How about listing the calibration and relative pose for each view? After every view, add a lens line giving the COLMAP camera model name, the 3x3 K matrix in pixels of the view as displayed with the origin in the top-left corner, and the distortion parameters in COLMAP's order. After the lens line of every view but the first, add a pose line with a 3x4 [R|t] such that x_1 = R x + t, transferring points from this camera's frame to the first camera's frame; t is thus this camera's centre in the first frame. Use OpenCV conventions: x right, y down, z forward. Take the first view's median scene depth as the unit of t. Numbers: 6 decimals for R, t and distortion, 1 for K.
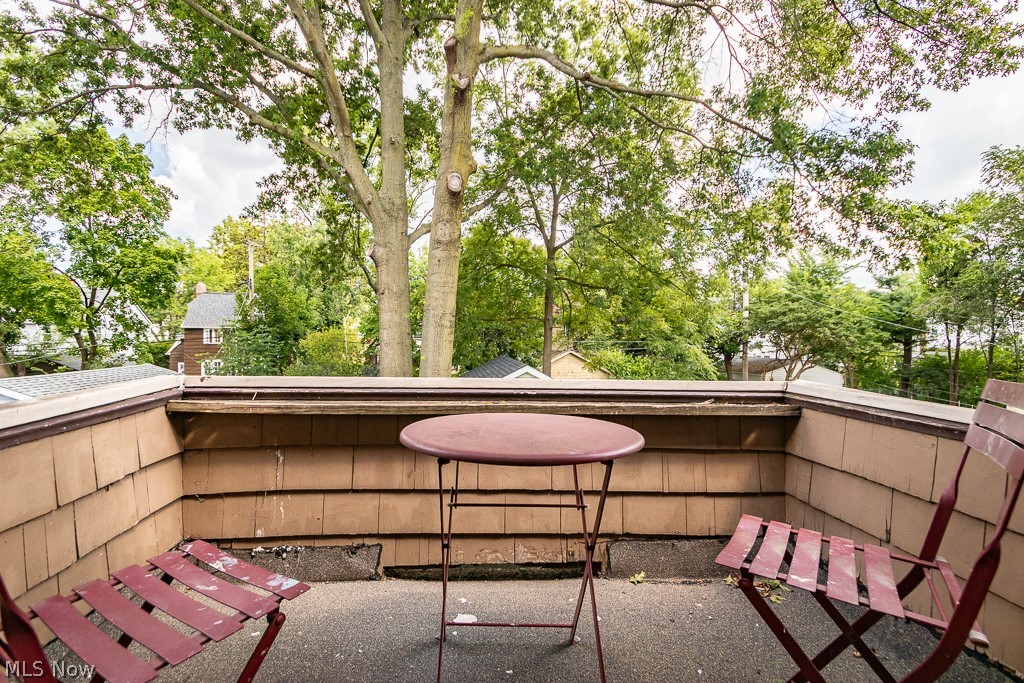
lens RADIAL K [[468.1, 0, 506.5], [0, 468.1, 347.5], [0, 0, 1]] dist [0.060695, -0.024595]
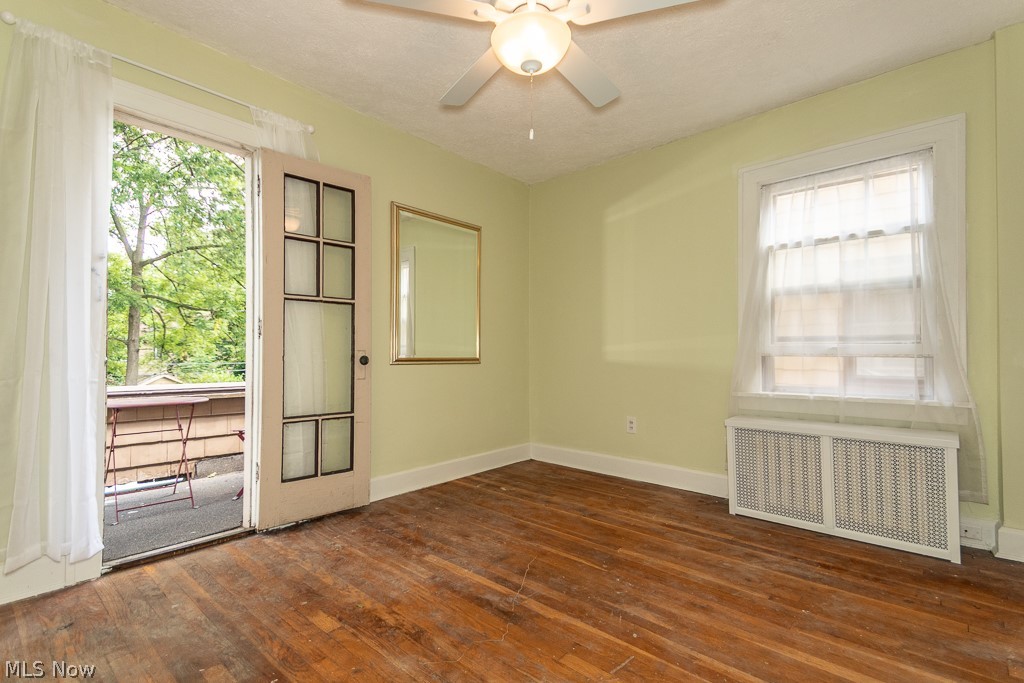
lens RADIAL K [[468.1, 0, 506.5], [0, 468.1, 347.5], [0, 0, 1]] dist [0.060695, -0.024595]
pose [[0.725580, 0.006005, 0.688112, -0.024454], [0.023250, 0.999177, -0.033236, 0.001430], [-0.687745, 0.040114, 0.724843, -0.148034]]
